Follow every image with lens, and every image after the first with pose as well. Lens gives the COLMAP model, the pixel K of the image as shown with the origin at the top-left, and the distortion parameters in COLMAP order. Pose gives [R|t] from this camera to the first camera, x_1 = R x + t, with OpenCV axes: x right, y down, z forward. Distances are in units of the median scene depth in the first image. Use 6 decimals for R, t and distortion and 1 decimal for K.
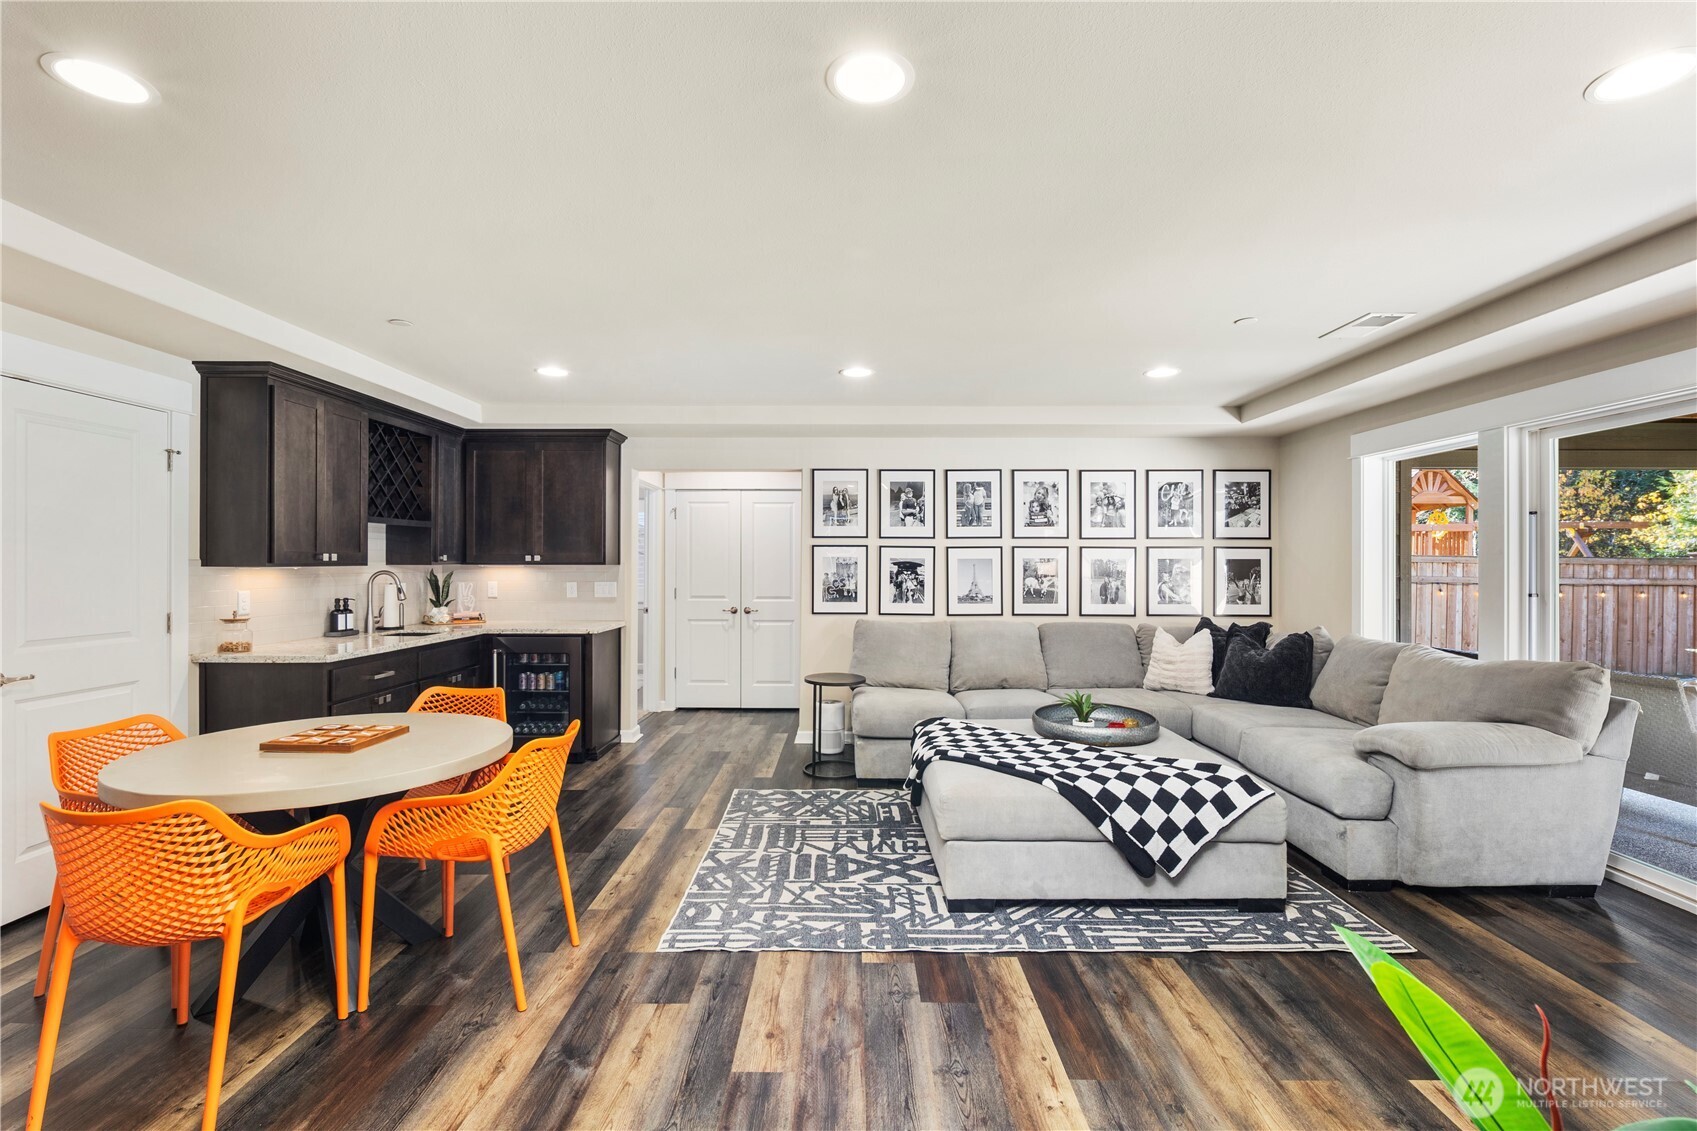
lens RADIAL K [[740.3, 0, 842.9], [0, 740.3, 562.1], [0, 0, 1]] dist [0.001761, -0.001468]
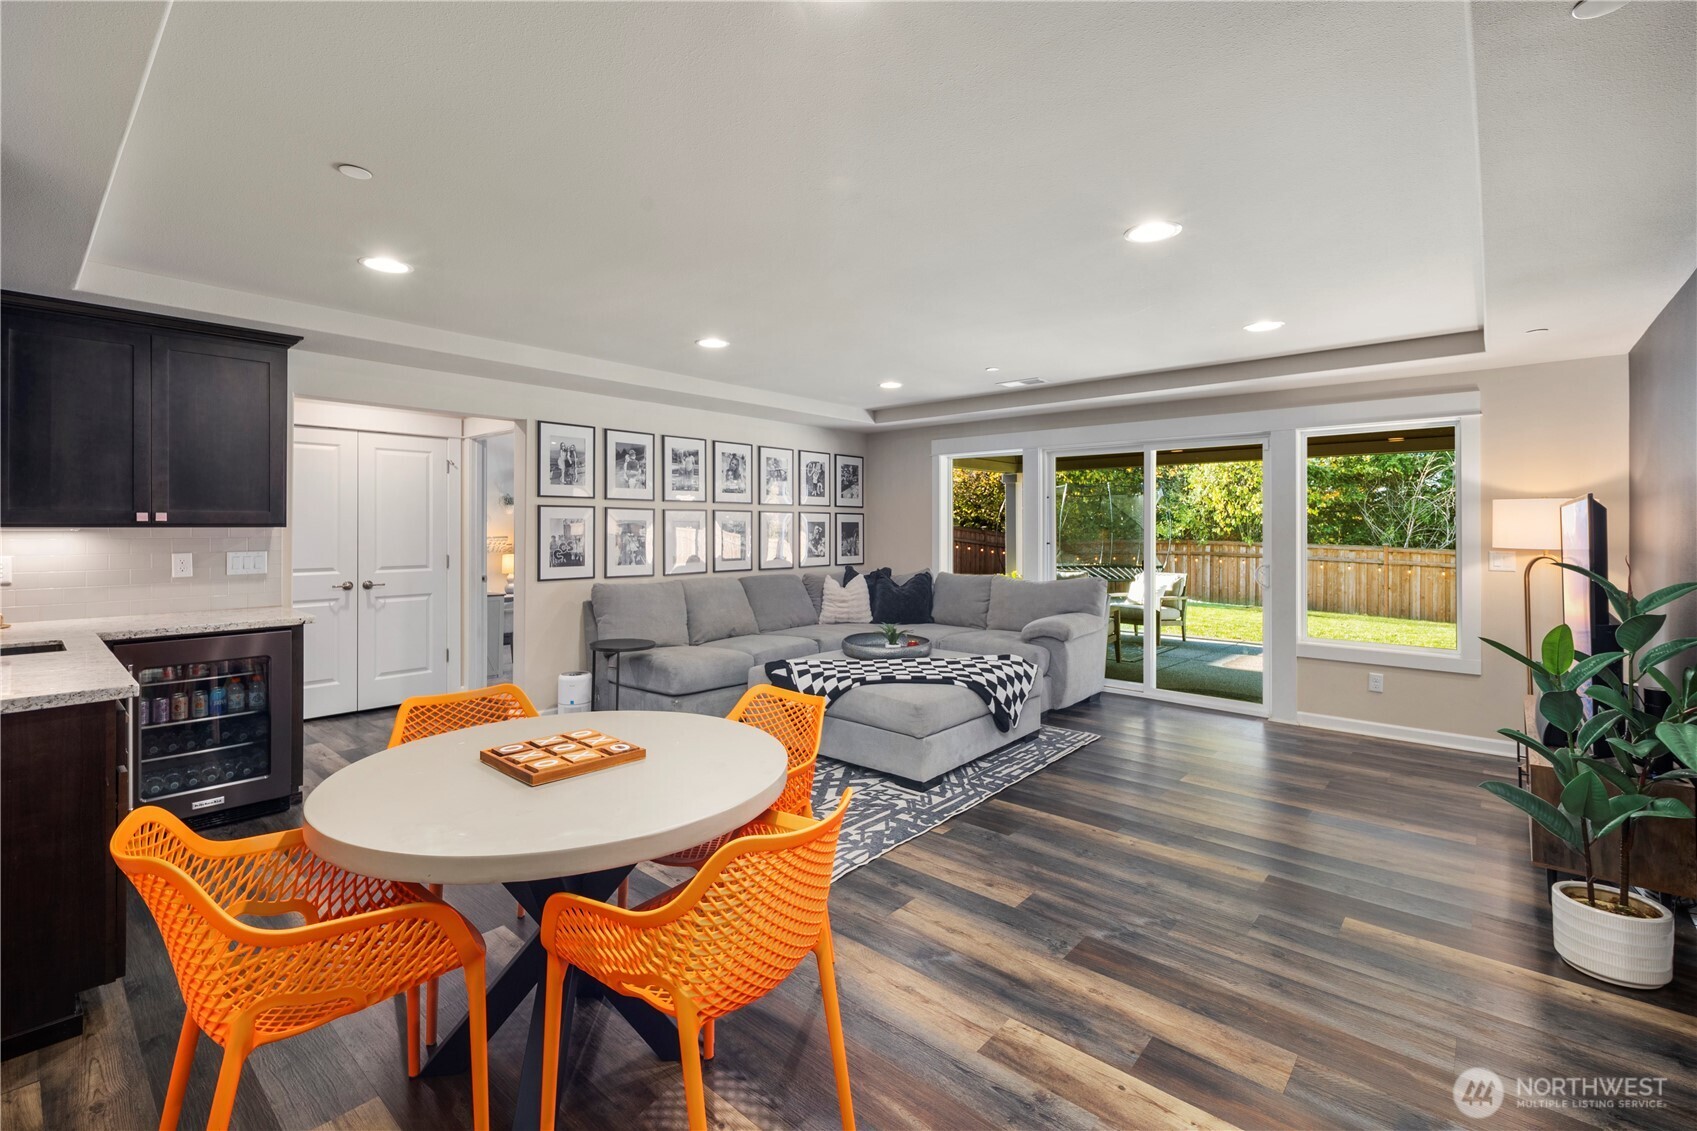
lens RADIAL K [[740.3, 0, 845.0], [0, 740.3, 526.0], [0, 0, 1]] dist [0.001761, -0.001468]
pose [[0.655684, -0.000582, 0.755035, -0.770736], [-0.002573, 0.999992, 0.003005, -0.001756], [-0.755031, -0.003913, 0.655678, 0.203543]]
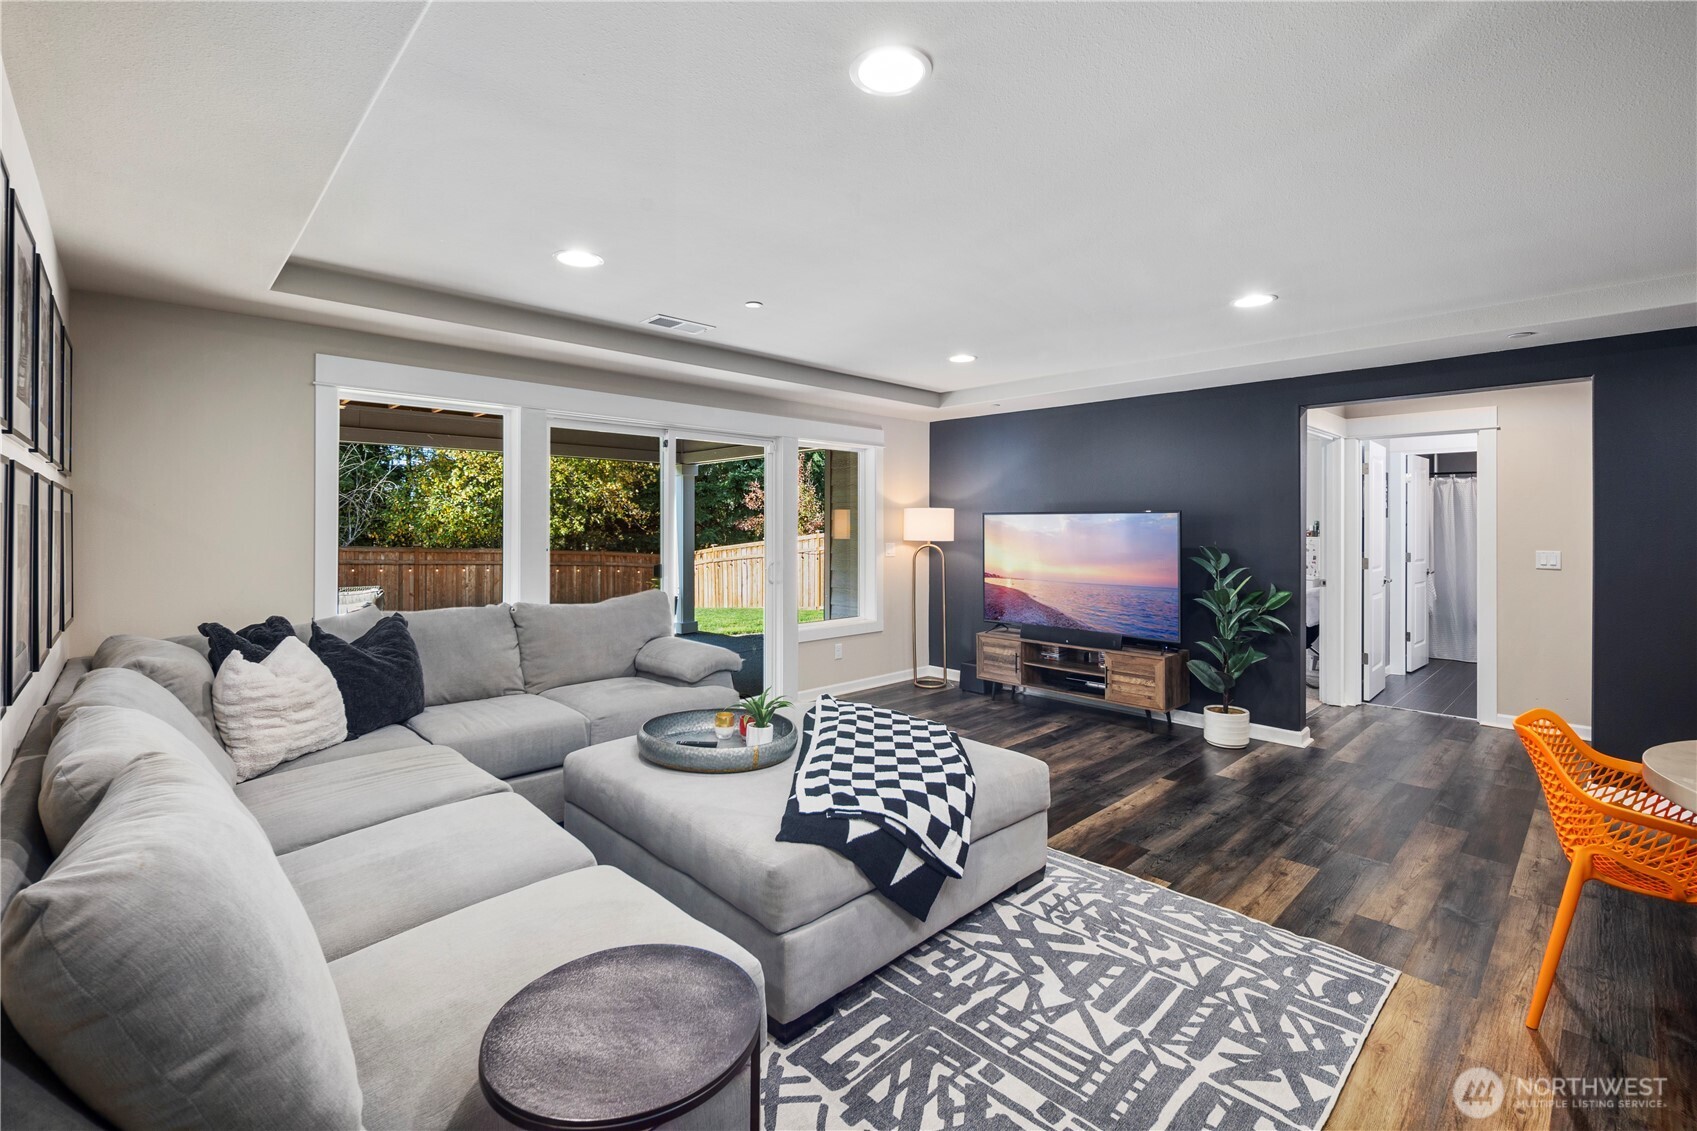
lens RADIAL K [[740.3, 0, 836.8], [0, 740.3, 527.1], [0, 0, 1]] dist [0.001761, -0.001468]
pose [[-0.693859, -0.006373, 0.720083, -0.310397], [-0.008169, 0.999966, 0.000979, 0.001434], [-0.720065, -0.005204, -0.693887, 1.558173]]
